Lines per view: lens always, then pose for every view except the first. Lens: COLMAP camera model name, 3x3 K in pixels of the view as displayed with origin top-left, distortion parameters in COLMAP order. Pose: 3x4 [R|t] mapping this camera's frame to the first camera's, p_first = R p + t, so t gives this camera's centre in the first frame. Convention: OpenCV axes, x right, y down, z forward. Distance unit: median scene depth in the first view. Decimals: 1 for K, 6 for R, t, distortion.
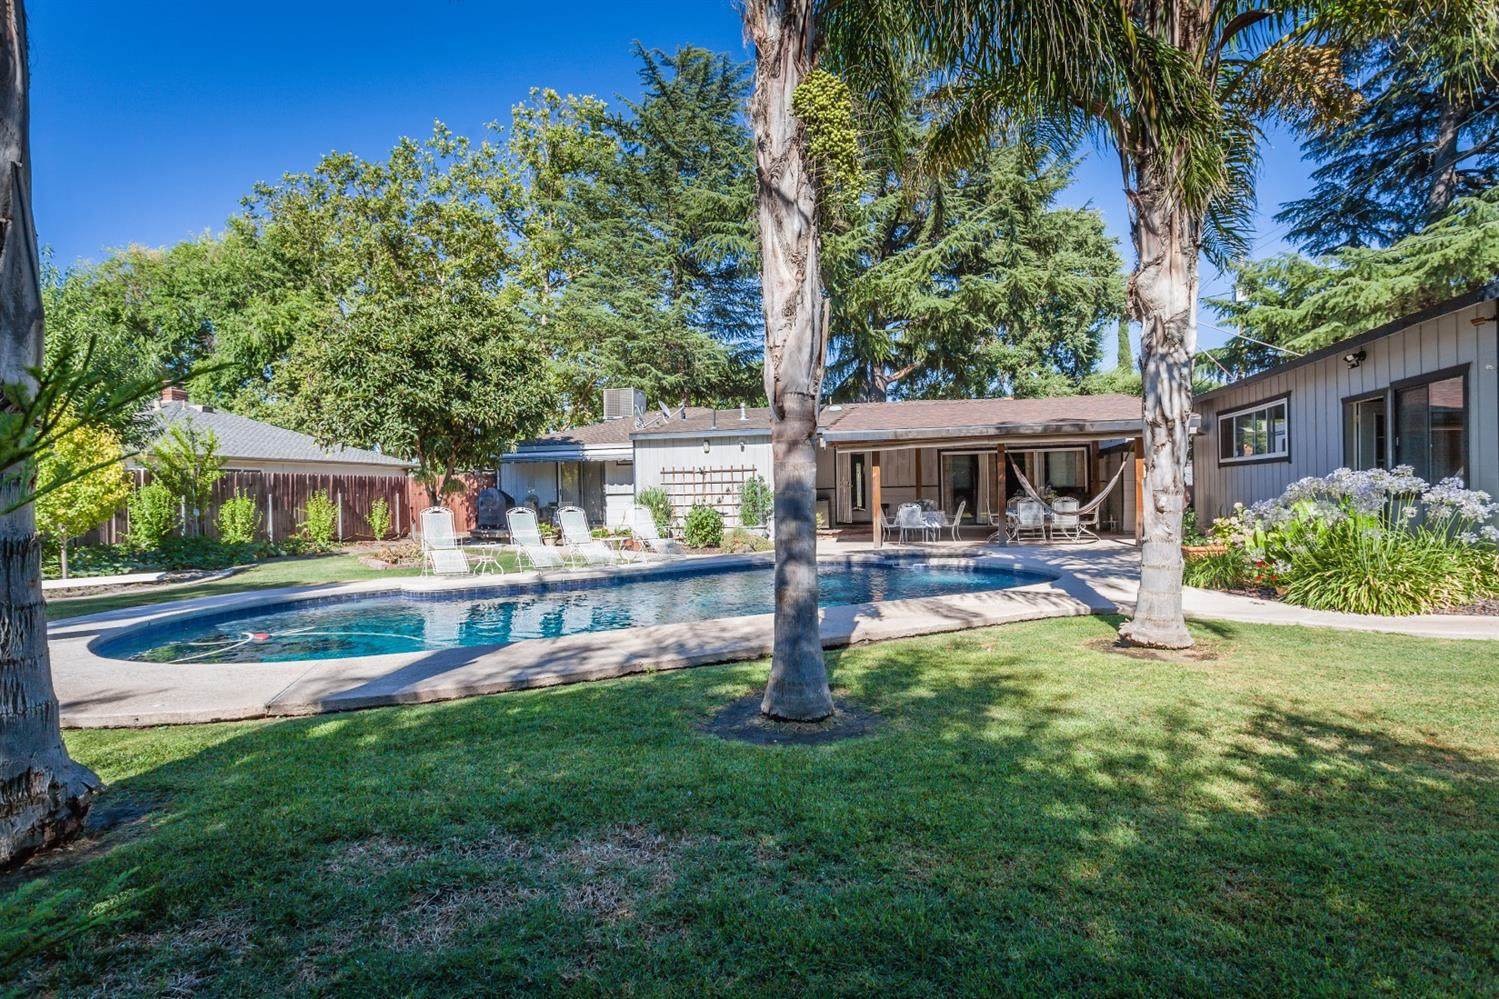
lens RADIAL K [[732.9, 0, 749.5], [0, 732.9, 499.5], [0, 0, 1]] dist [-0.024122, 0.009952]
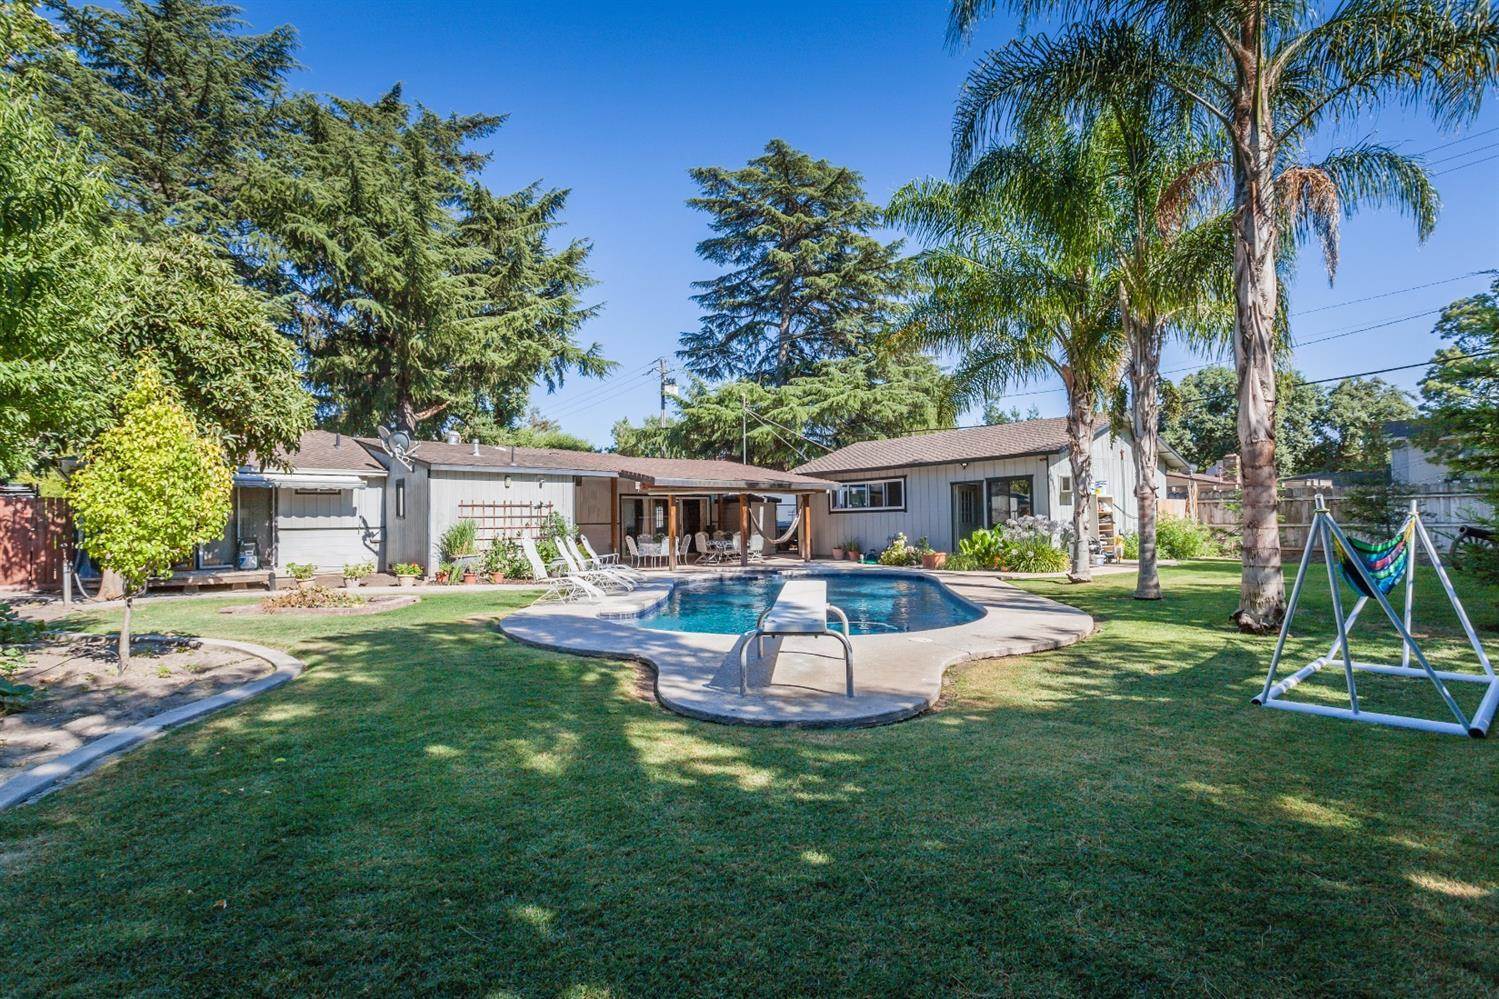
lens RADIAL K [[732.9, 0, 749.5], [0, 732.9, 499.5], [0, 0, 1]] dist [-0.024122, 0.009952]
pose [[0.598934, 0.040020, 0.799797, -0.673489], [0.008258, 0.998389, -0.056142, 0.013216], [-0.800756, 0.040230, 0.597639, 0.111794]]
